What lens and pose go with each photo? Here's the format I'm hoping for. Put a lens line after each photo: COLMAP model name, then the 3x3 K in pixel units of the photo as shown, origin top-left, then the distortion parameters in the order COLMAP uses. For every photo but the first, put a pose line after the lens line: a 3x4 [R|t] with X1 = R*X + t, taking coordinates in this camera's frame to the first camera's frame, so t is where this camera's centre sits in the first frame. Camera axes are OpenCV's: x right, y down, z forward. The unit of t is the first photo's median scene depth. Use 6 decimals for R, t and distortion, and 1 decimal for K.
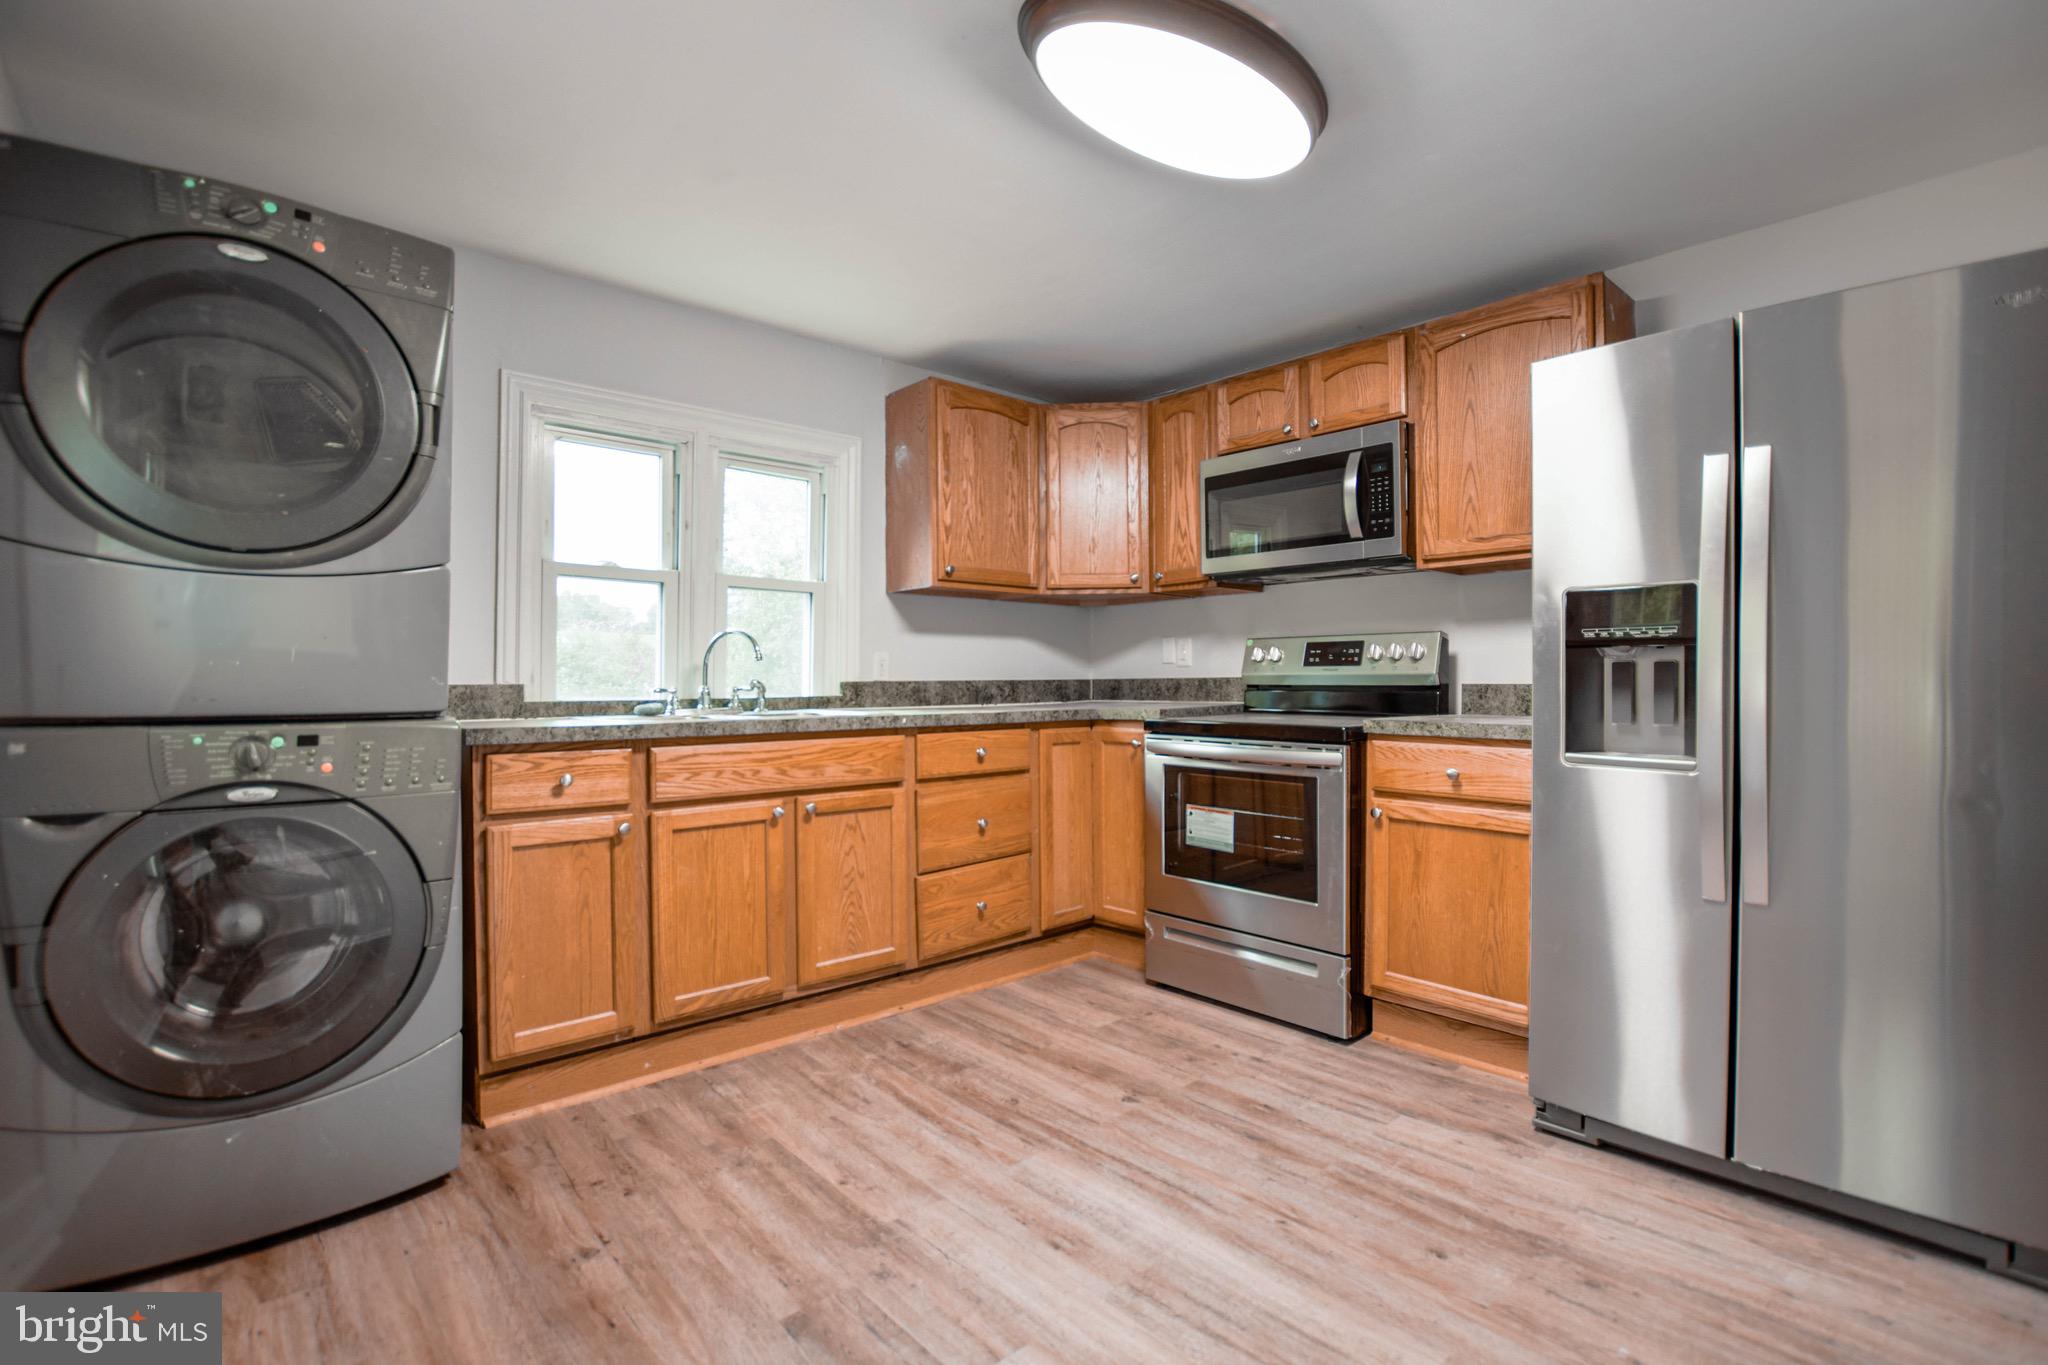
lens RADIAL K [[943.5, 0, 998.7], [0, 943.5, 687.0], [0, 0, 1]] dist [-0.027487, 0.000812]
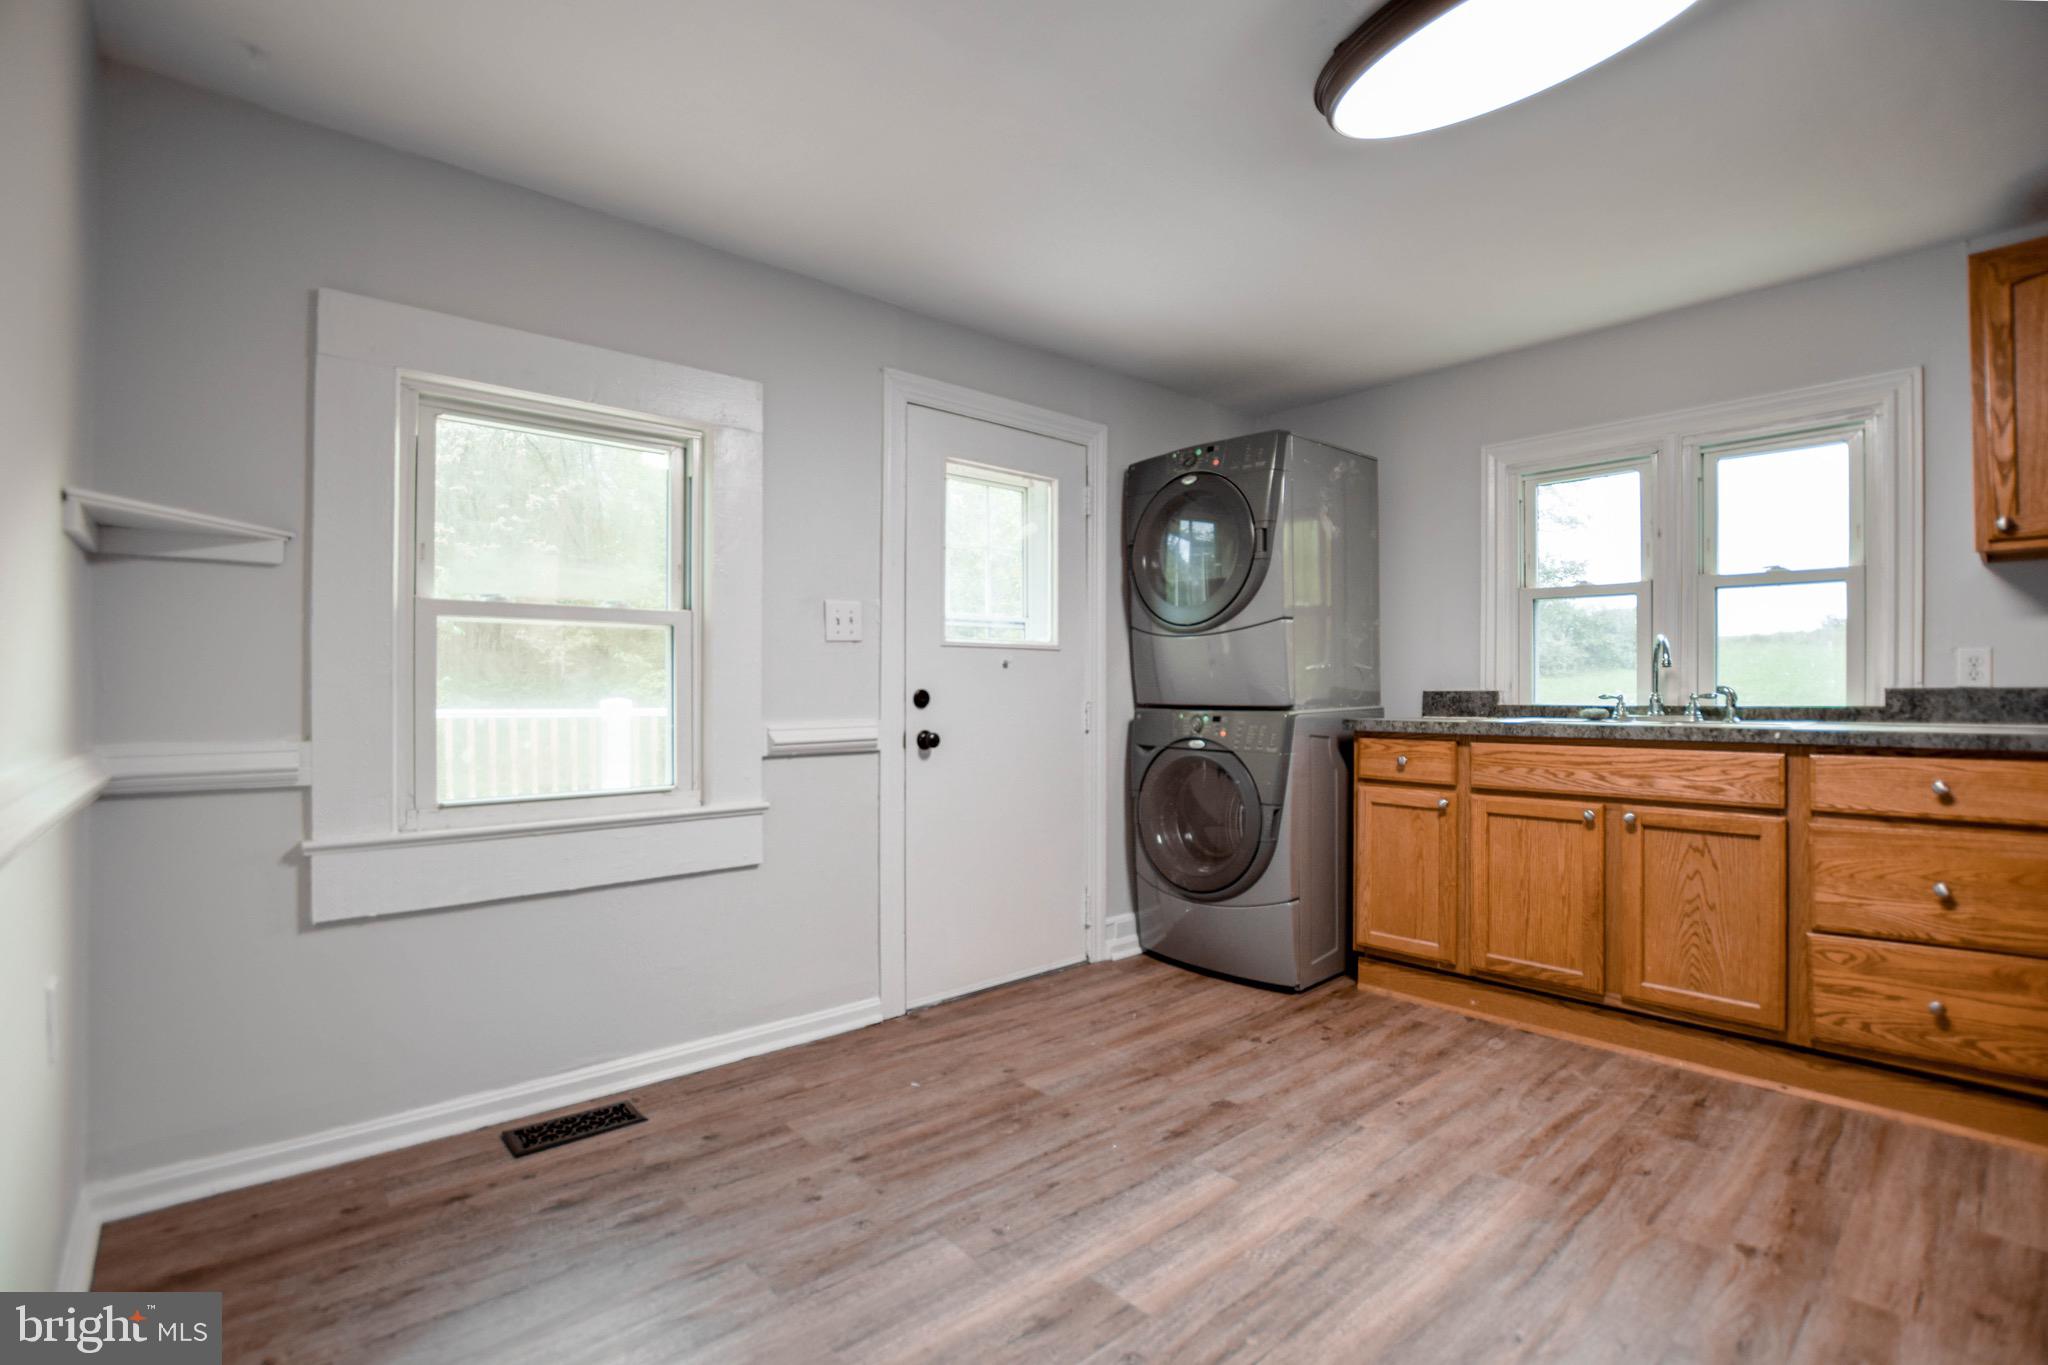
lens RADIAL K [[921.8, 0, 1050.8], [0, 921.8, 685.1], [0, 0, 1]] dist [-0.028457, -0.000042]
pose [[0.033819, -0.004923, -0.999416, 0.745597], [-0.005429, 0.999972, -0.005110, -0.000984], [0.999413, 0.005599, 0.033791, 0.378563]]
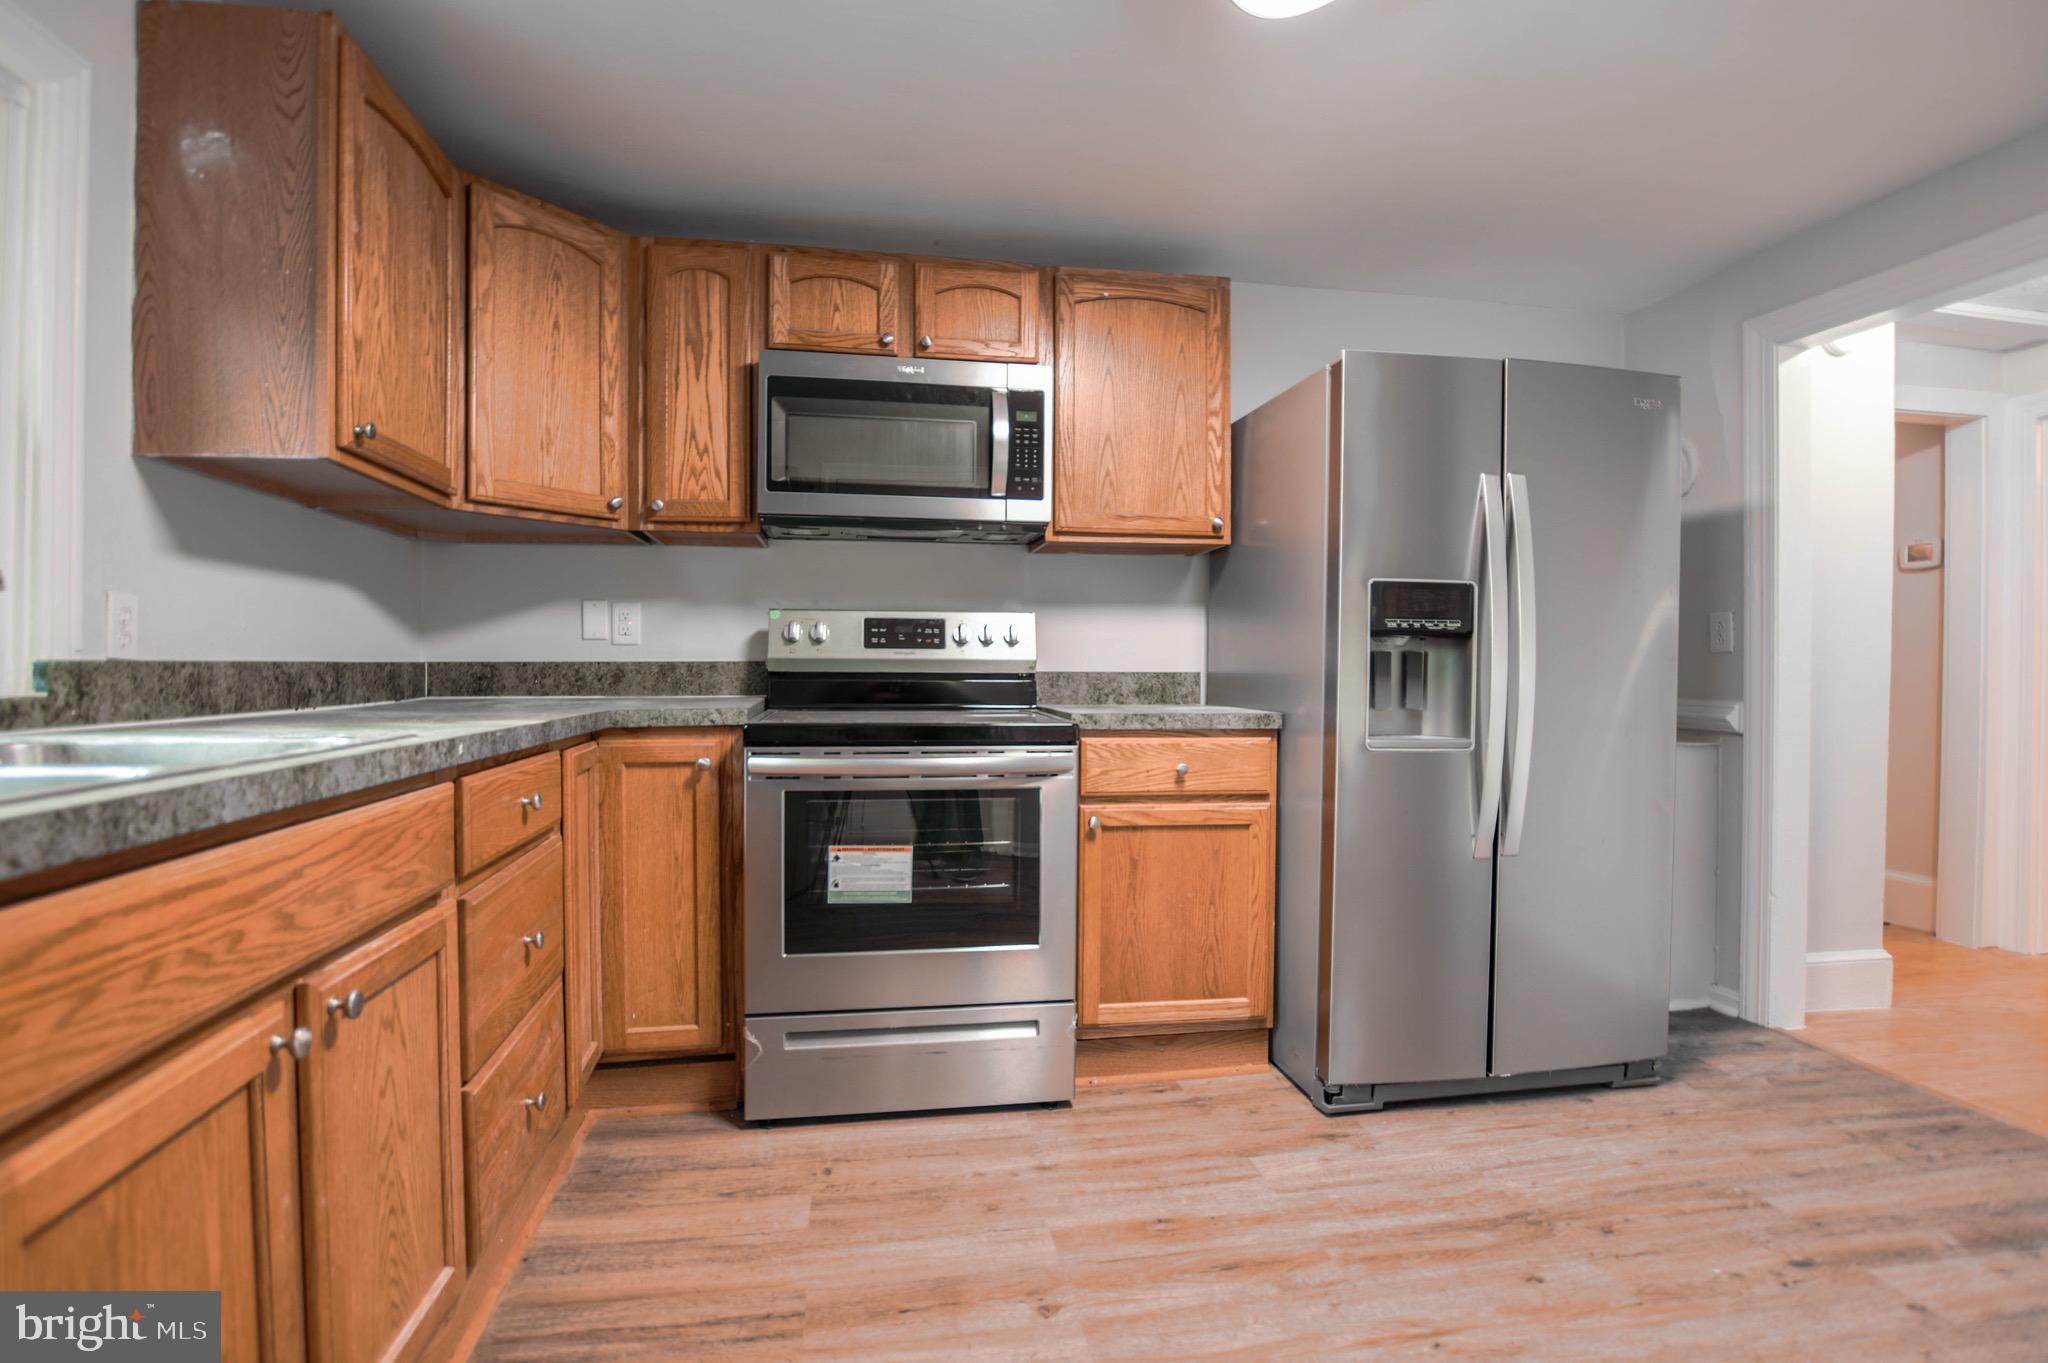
lens RADIAL K [[983.6, 0, 1024.0], [0, 983.6, 681.5], [0, 0, 1]] dist [-0.028065, 0.000150]
pose [[0.515786, -0.004609, 0.856705, -0.397074], [-0.000223, 0.999985, 0.005515, 0.001253], [-0.856718, -0.003036, 0.515777, 0.599120]]
